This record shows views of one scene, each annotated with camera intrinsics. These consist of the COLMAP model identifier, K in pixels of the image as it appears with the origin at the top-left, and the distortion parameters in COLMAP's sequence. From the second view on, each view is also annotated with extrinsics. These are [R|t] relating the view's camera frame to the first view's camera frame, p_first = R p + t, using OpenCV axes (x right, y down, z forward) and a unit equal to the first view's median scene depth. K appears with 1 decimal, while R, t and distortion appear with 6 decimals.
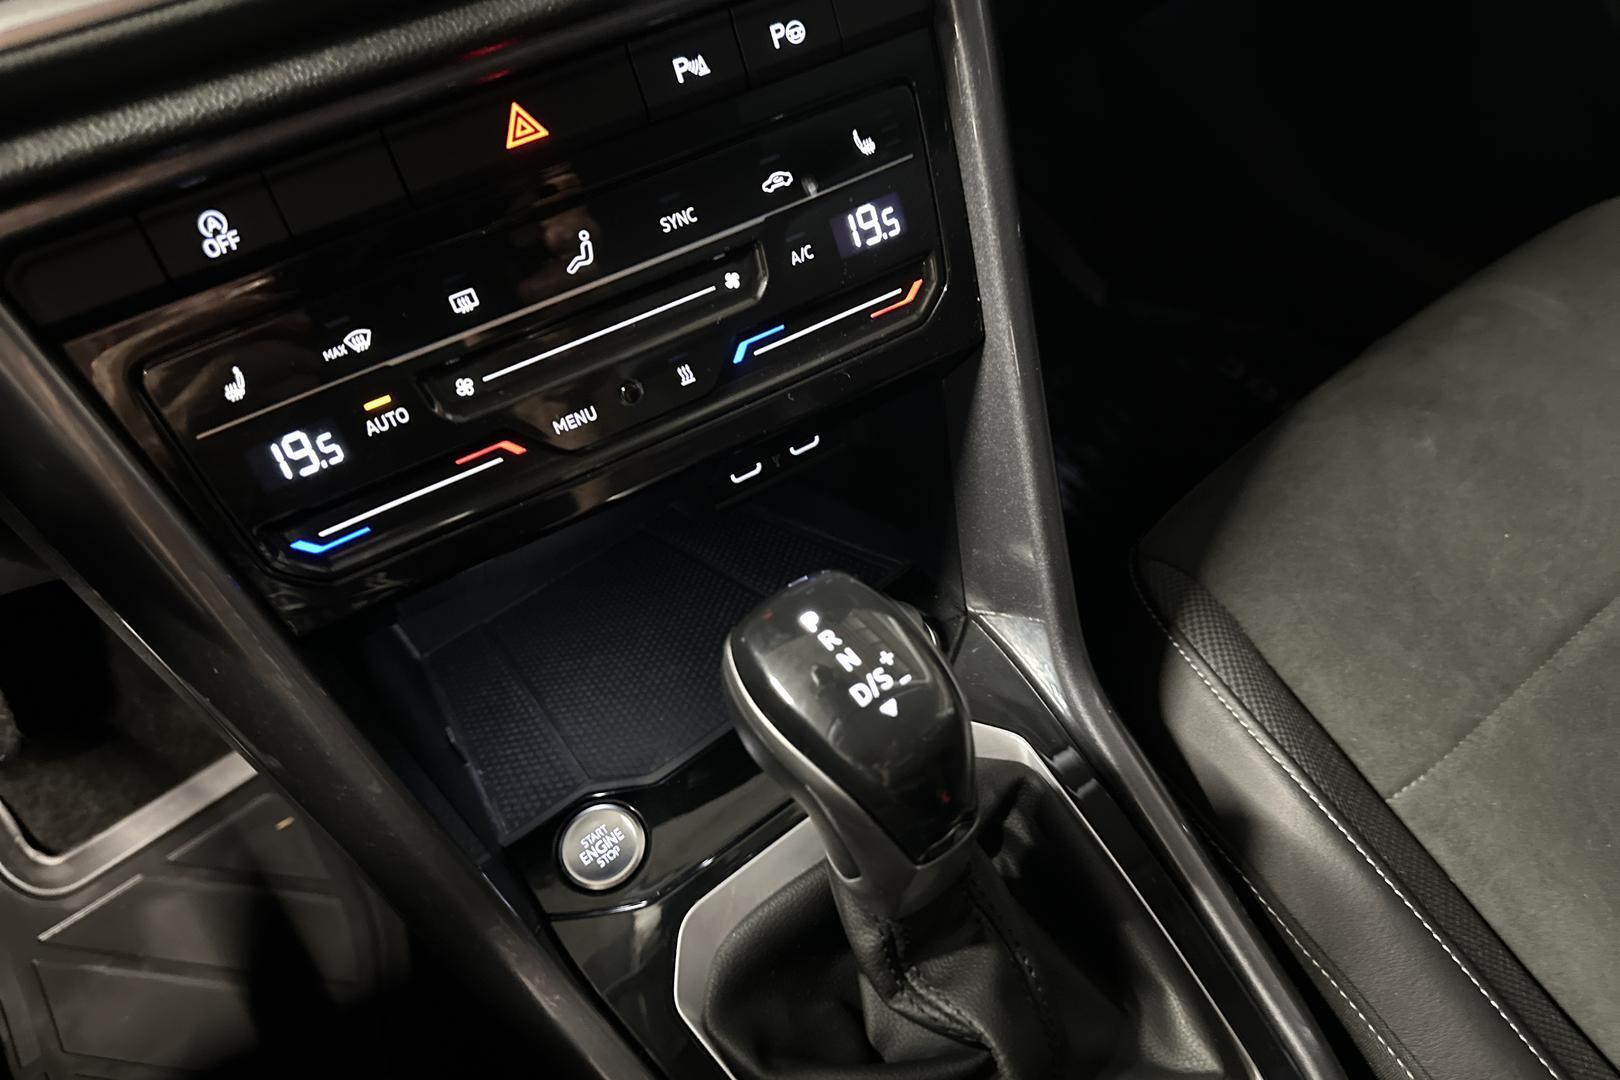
lens RADIAL K [[1149.7, 0, 815.6], [0, 1149.7, 547.7], [0, 0, 1]] dist [0.134497, -0.286870]
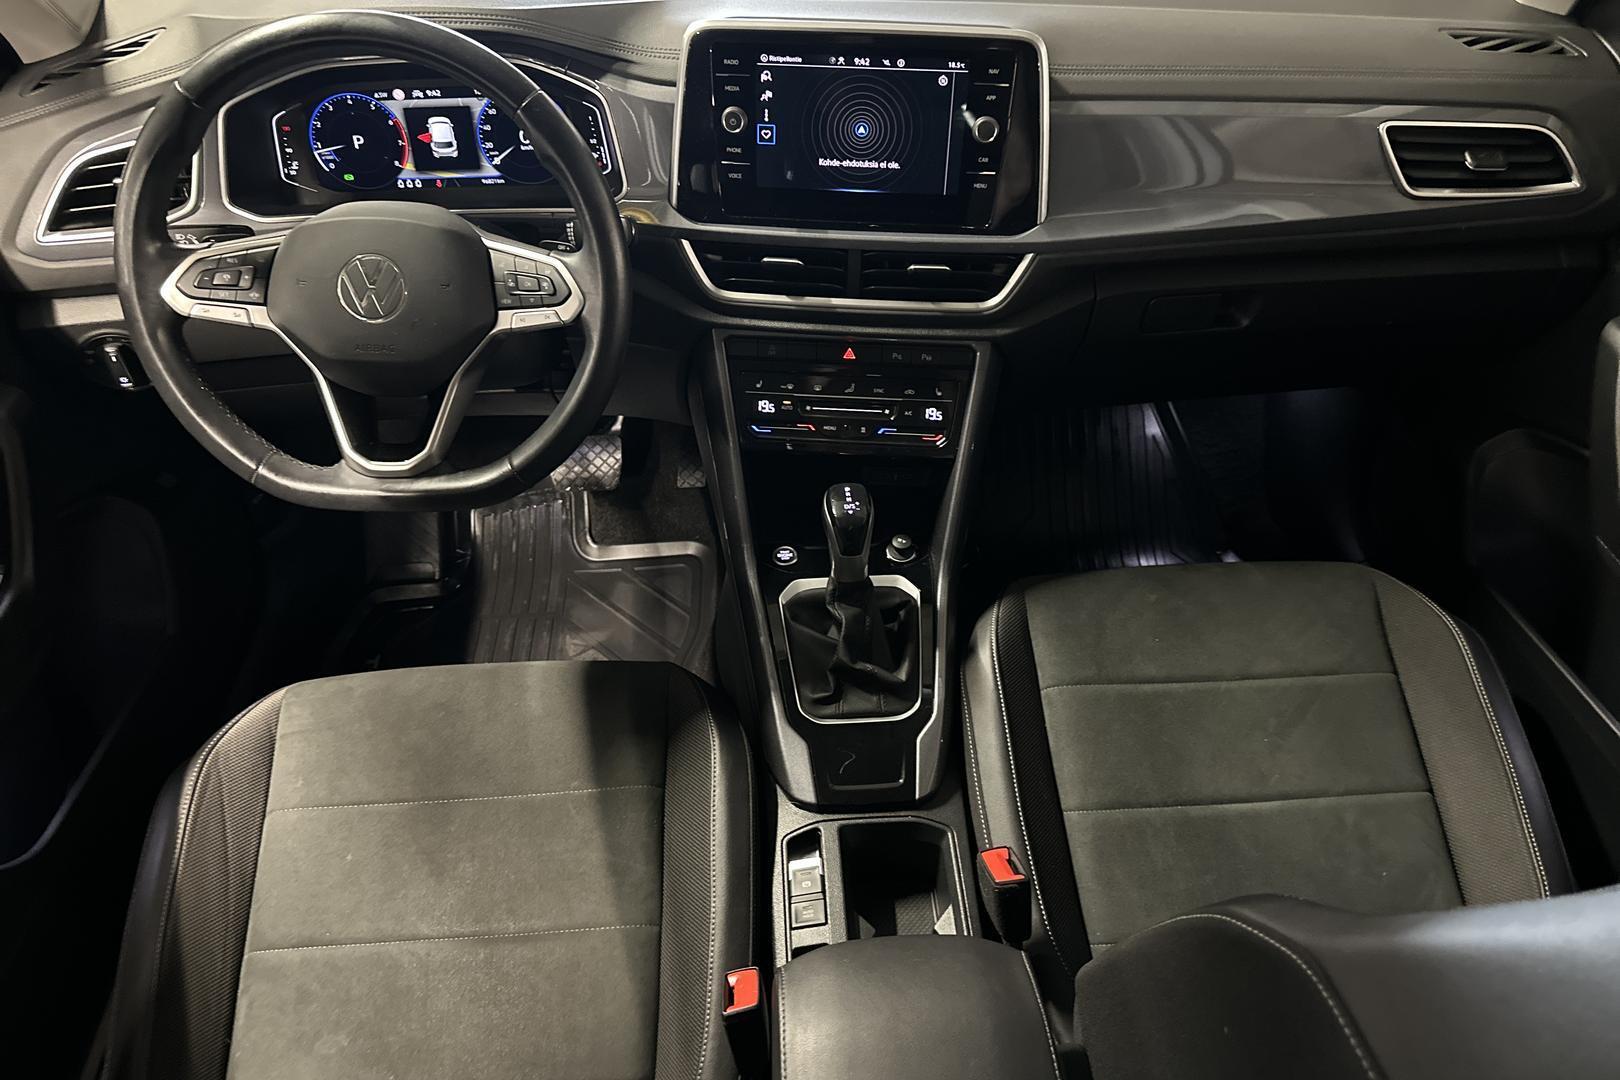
lens RADIAL K [[1149.7, 0, 815.6], [0, 1149.7, 547.7], [0, 0, 1]] dist [0.134497, -0.286870]
pose [[0.828287, 0.429186, -0.360193, 1.192114], [-0.472301, 0.880672, -0.036728, 0.366922], [0.301449, 0.200541, 0.932154, -2.260450]]
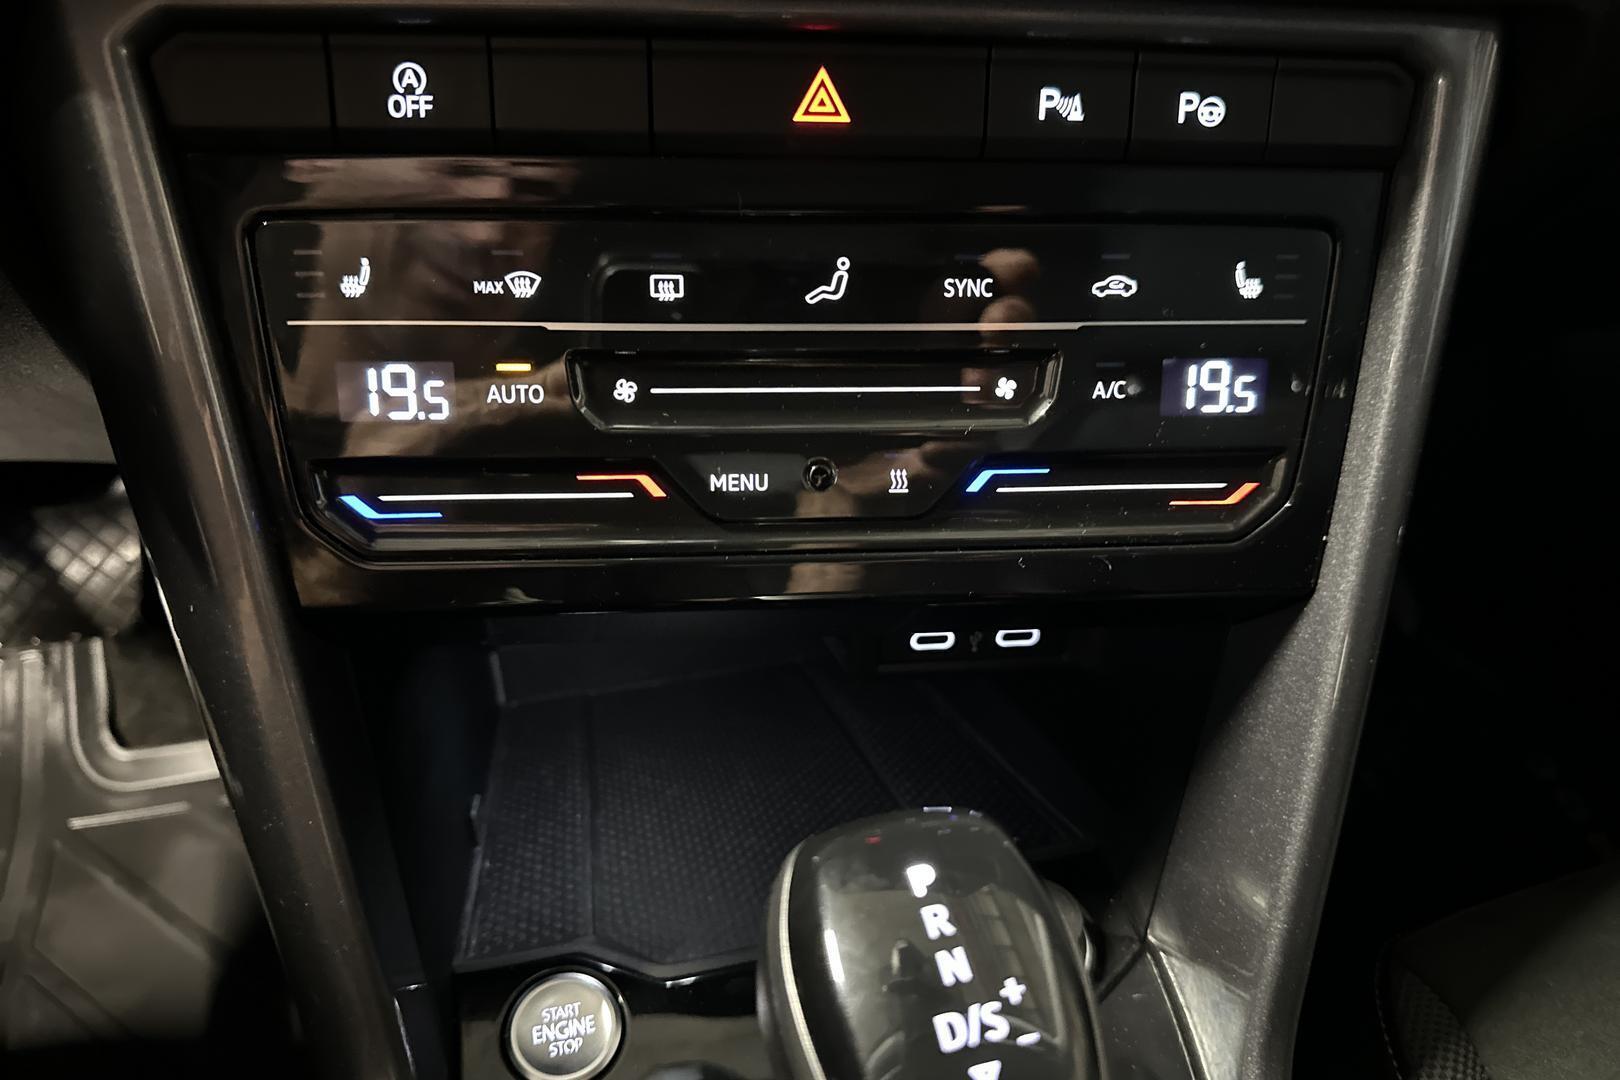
lens RADIAL K [[1149.7, 0, 815.6], [0, 1149.7, 547.7], [0, 0, 1]] dist [0.134497, -0.286870]
pose [[0.908021, 0.363632, -0.208013, 0.008371], [-0.391777, 0.912937, -0.114266, -0.005244], [0.148352, 0.185251, 0.971429, 0.280338]]
